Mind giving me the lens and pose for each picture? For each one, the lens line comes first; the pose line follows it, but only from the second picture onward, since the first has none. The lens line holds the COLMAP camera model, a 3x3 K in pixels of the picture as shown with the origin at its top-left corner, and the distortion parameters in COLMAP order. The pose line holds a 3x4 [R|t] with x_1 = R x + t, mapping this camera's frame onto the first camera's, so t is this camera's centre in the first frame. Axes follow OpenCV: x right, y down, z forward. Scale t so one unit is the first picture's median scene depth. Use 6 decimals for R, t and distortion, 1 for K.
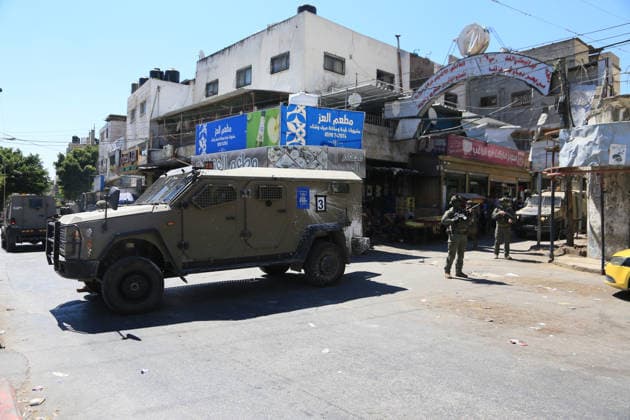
lens RADIAL K [[453.5, 0, 314.9], [0, 453.5, 205.7], [0, 0, 1]] dist [-0.048604, 0.021218]
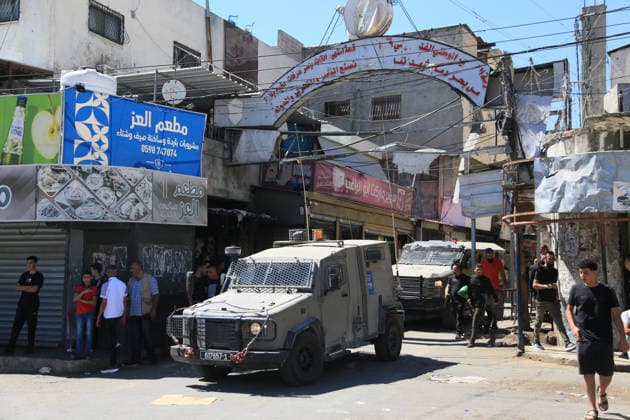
lens RADIAL K [[770.6, 0, 315.2], [0, 770.6, 214.3], [0, 0, 1]] dist [0.142878, 0.000000]
pose [[0.916275, 0.018113, 0.400141, -0.164044], [0.013288, 0.997053, -0.075562, 0.000736], [-0.400330, 0.074552, 0.913333, 0.034849]]
